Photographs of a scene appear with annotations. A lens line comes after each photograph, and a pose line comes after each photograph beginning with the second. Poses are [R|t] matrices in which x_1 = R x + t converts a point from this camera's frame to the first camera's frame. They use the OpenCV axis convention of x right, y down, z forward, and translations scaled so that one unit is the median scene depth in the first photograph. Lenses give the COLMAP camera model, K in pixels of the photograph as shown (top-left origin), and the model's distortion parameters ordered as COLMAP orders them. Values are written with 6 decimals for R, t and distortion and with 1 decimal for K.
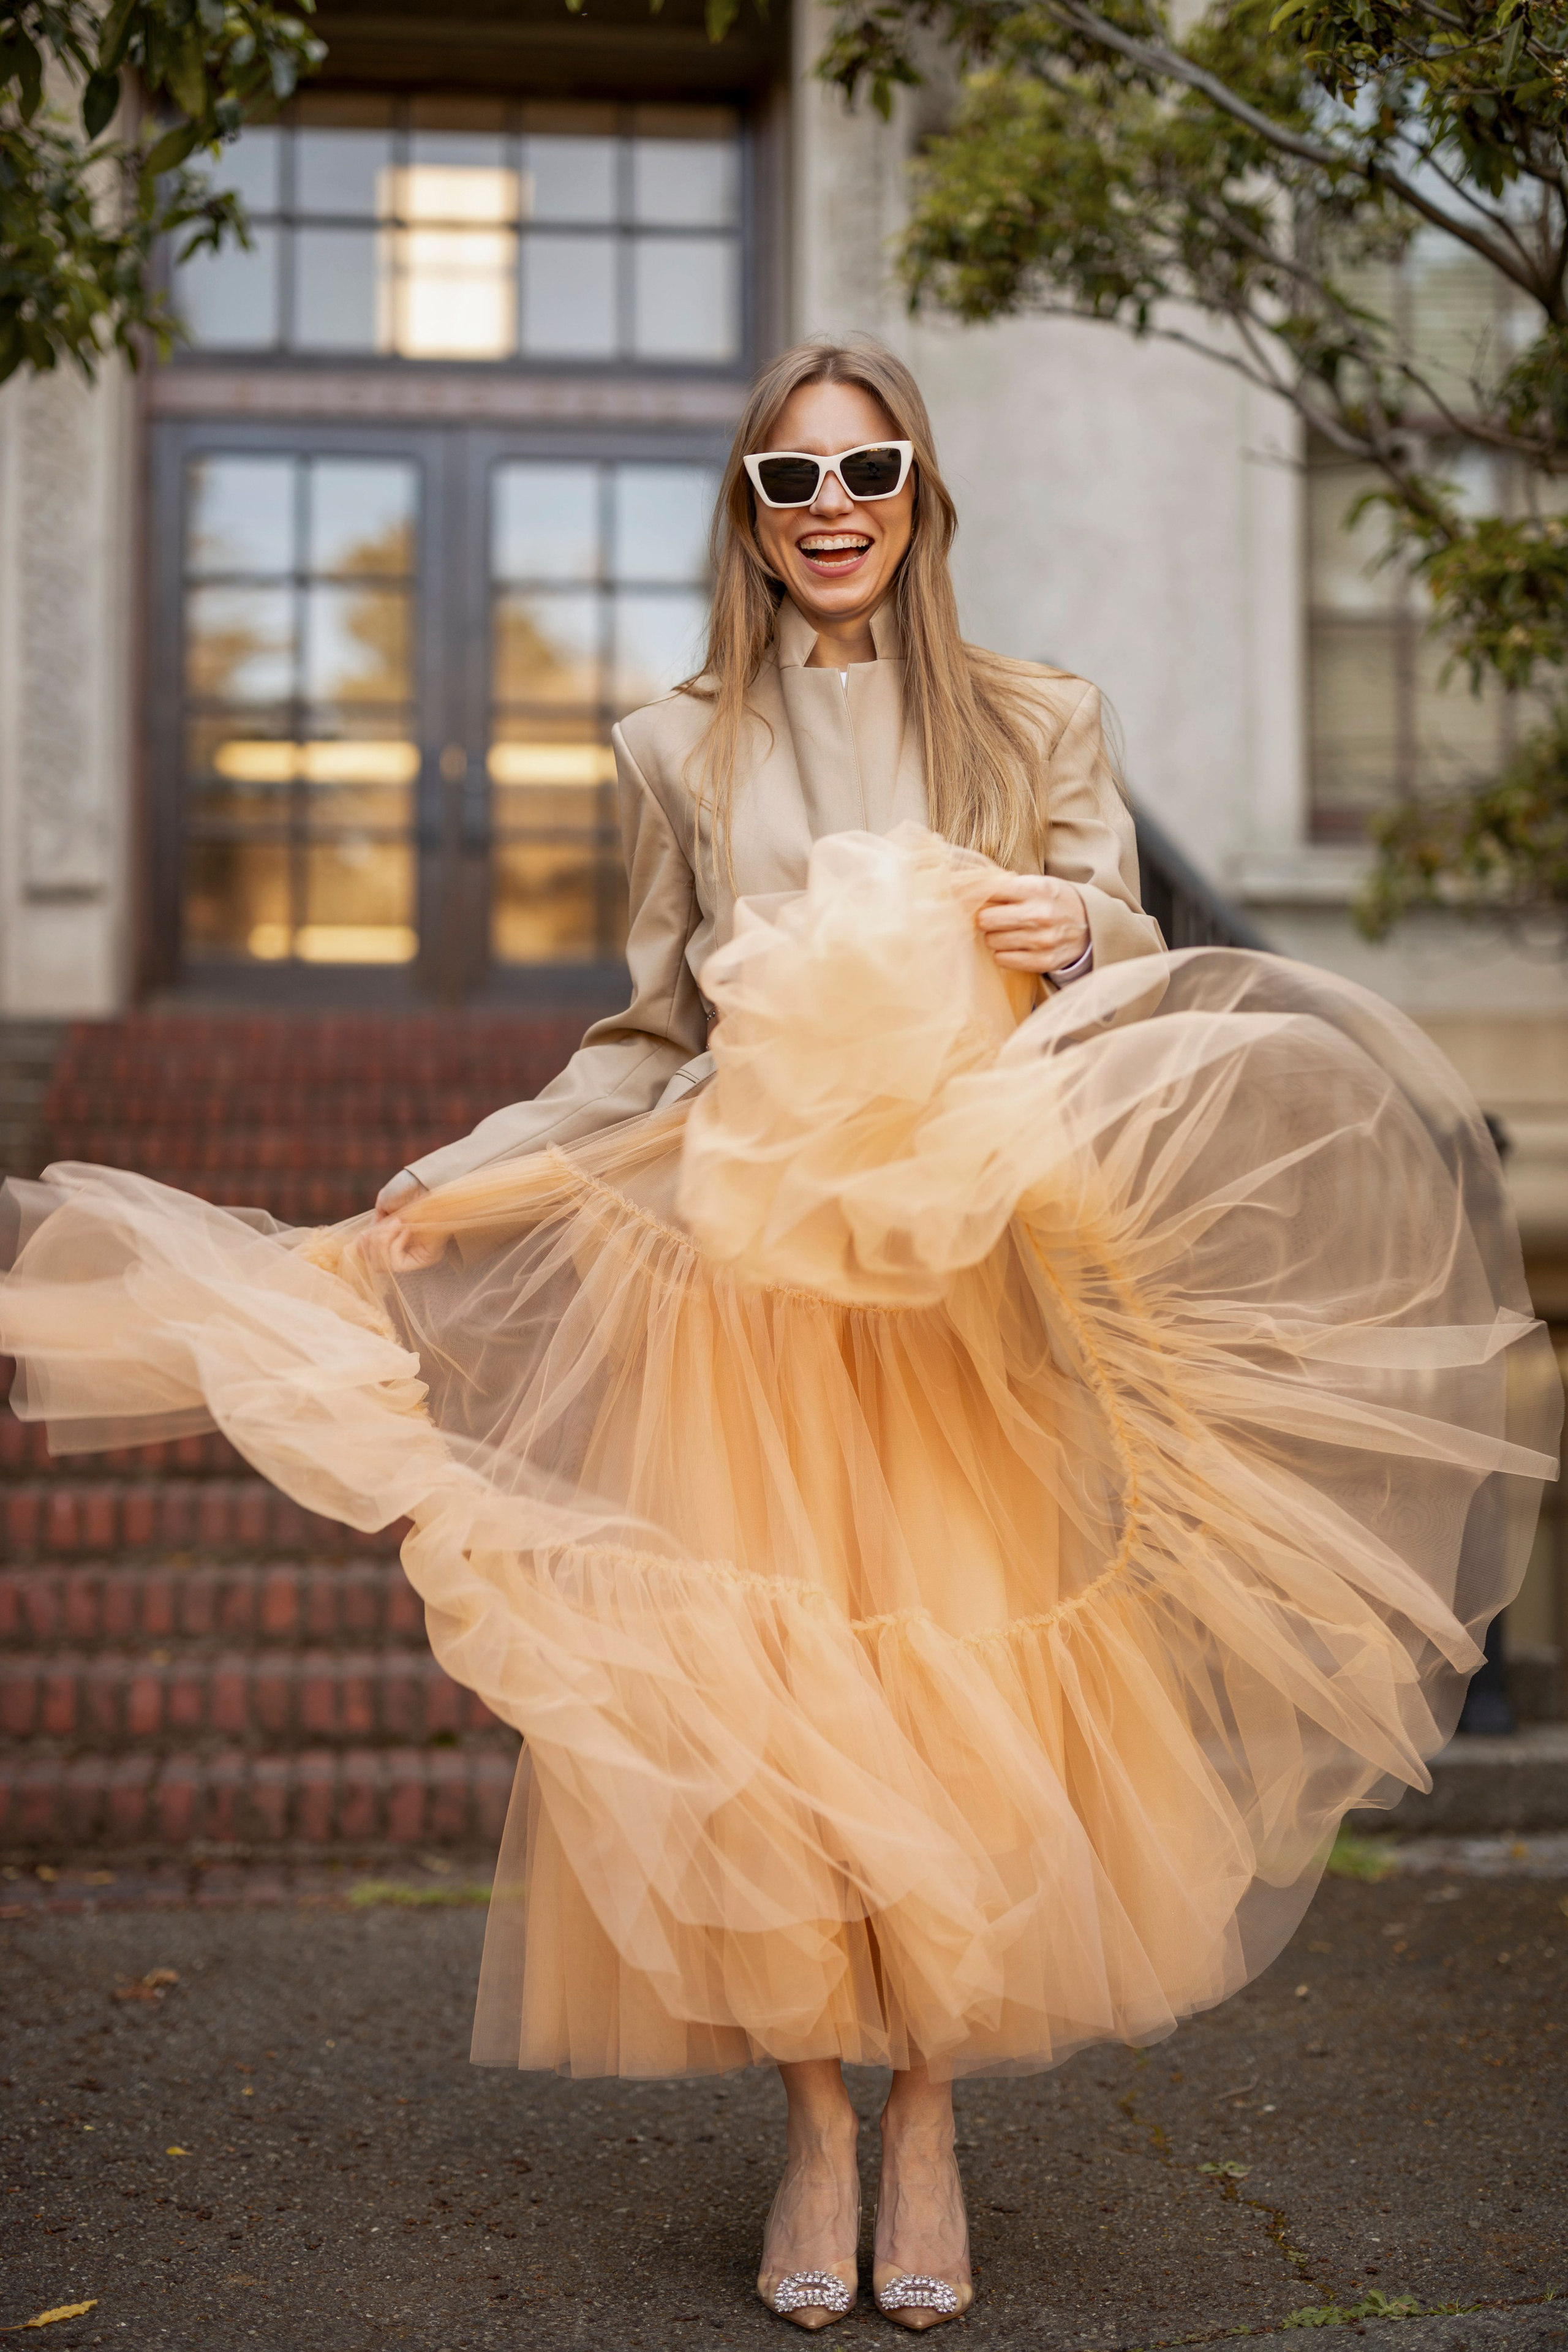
lens RADIAL K [[3495.1, 0, 784.0], [0, 3495.1, 1176.0], [0, 0, 1]] dist [-0.158937, 0.627185]
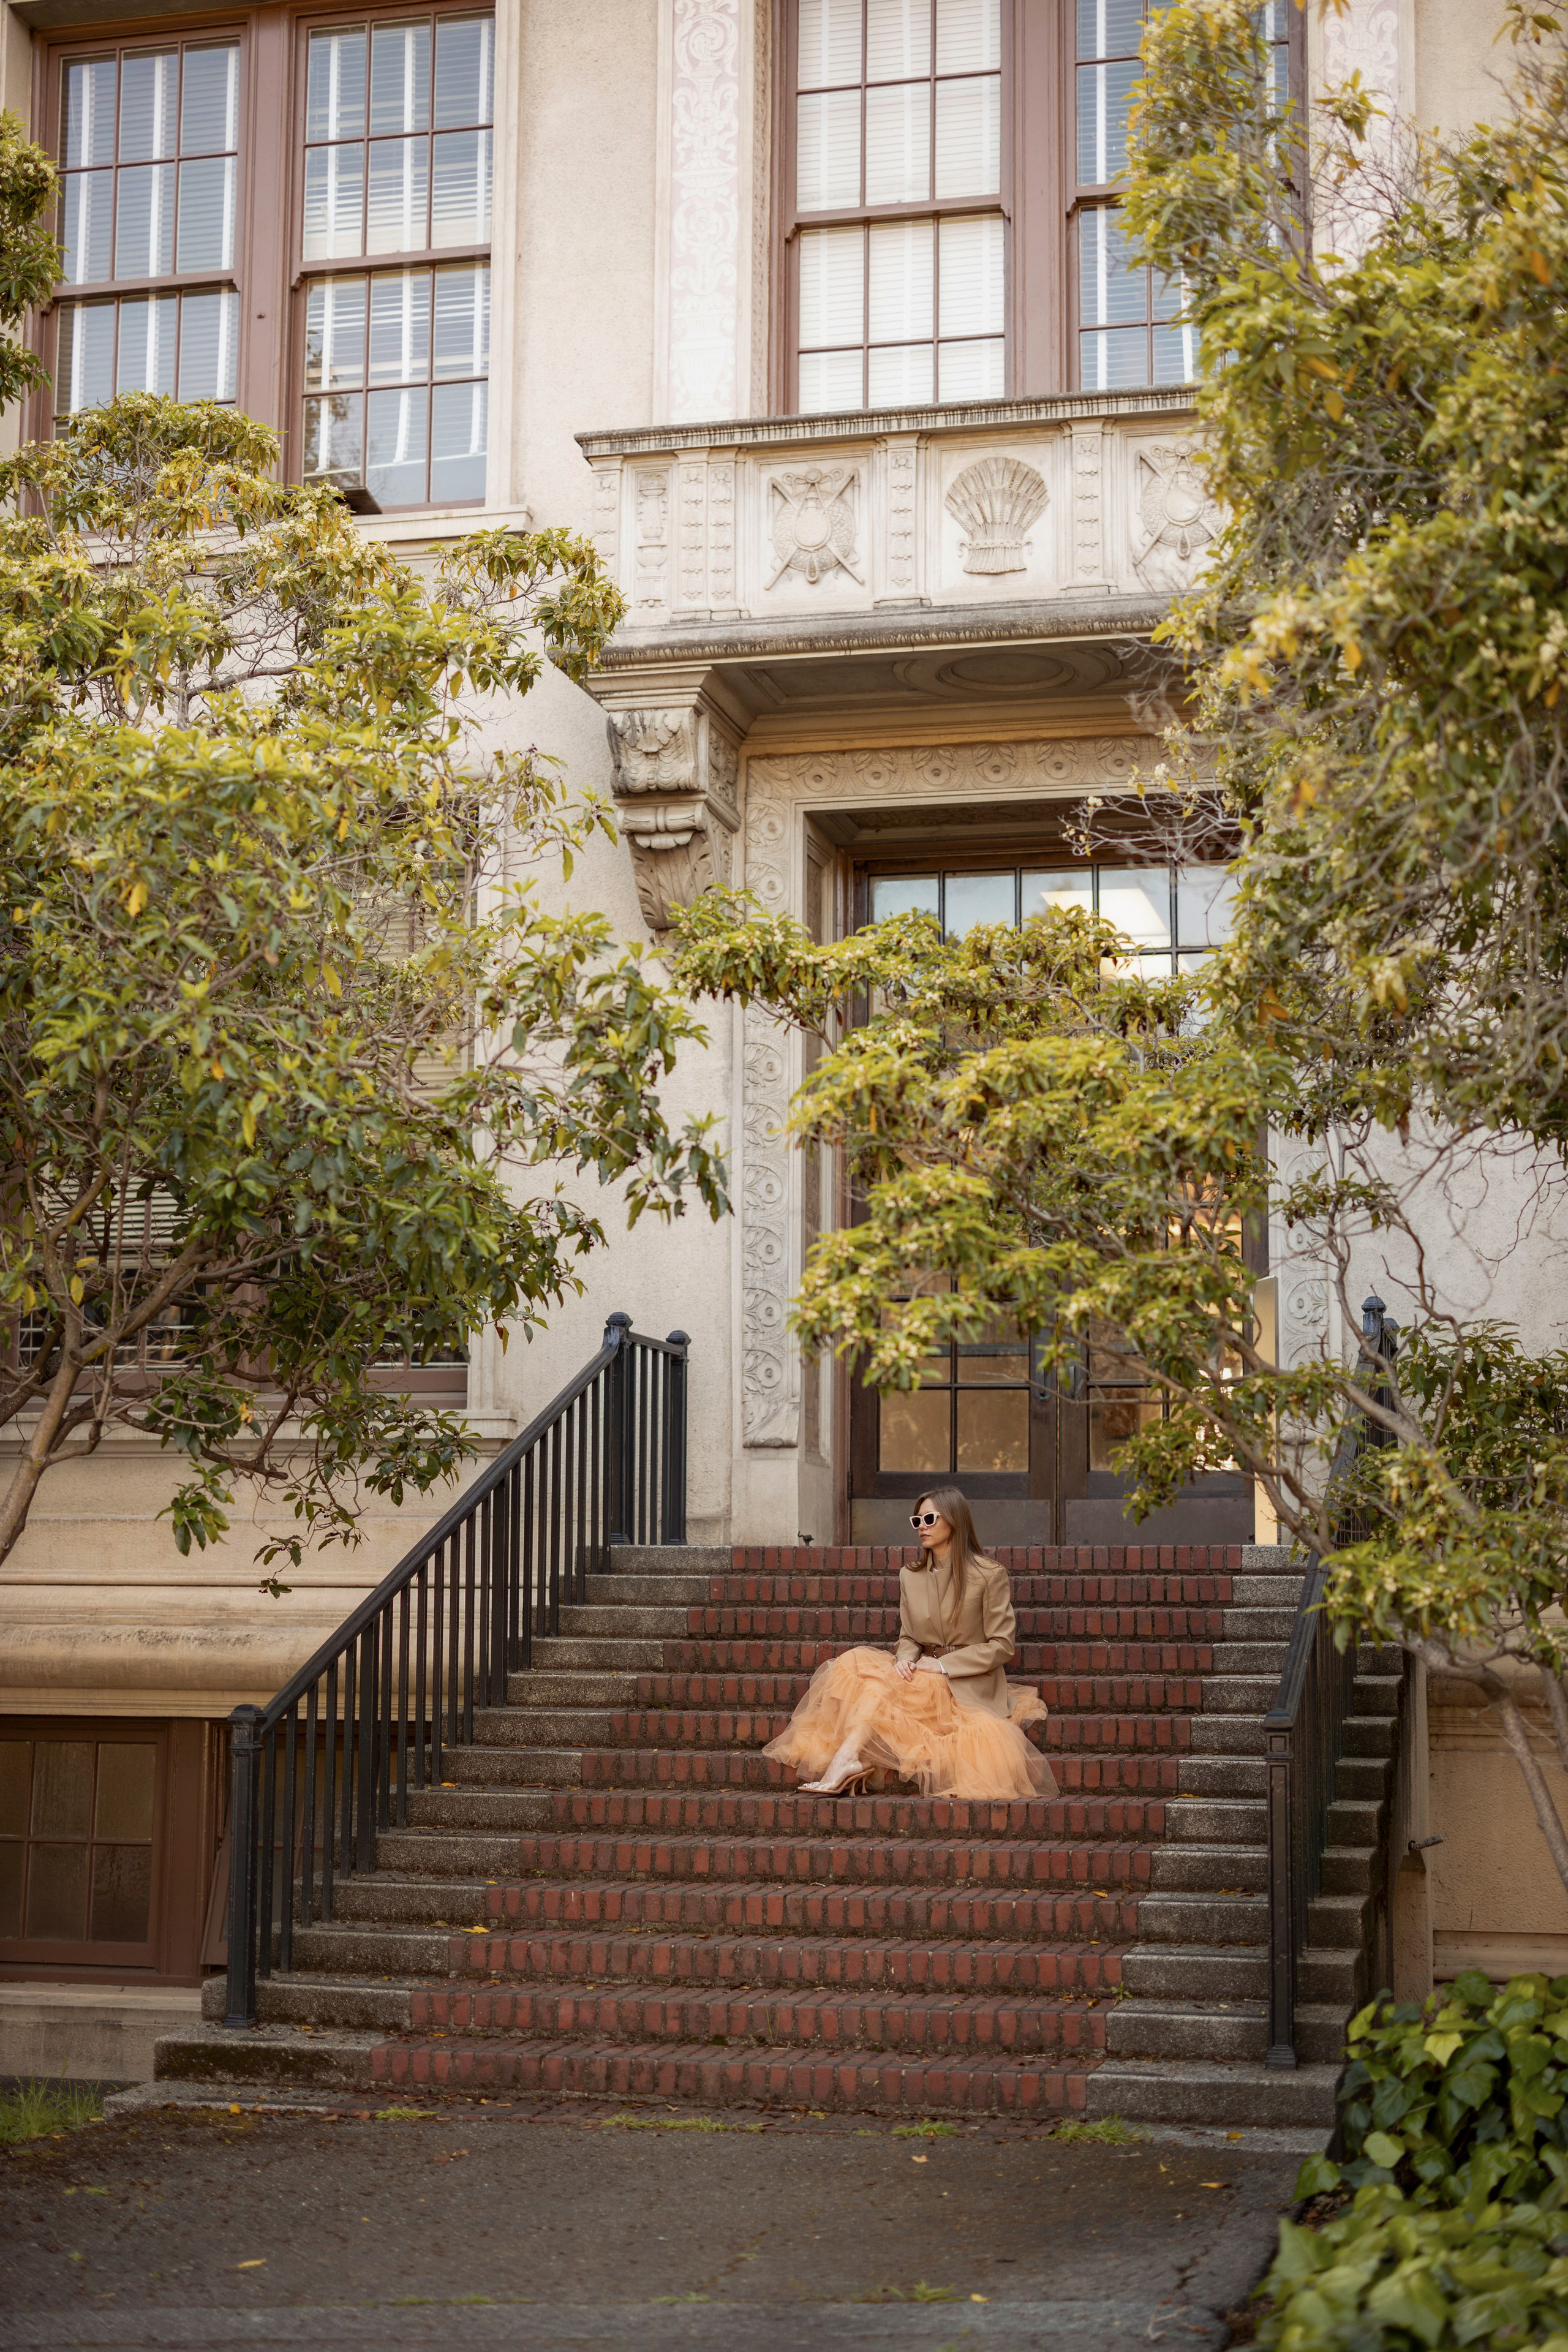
lens RADIAL K [[3386.1, 0, 784.0], [0, 3386.1, 1176.0], [0, 0, 1]] dist [-0.138731, 0.567450]
pose [[0.938498, -0.036029, -0.343401, 0.640012], [0.010617, 0.997082, -0.075595, -0.182492], [0.345123, 0.067300, 0.936142, -0.789547]]
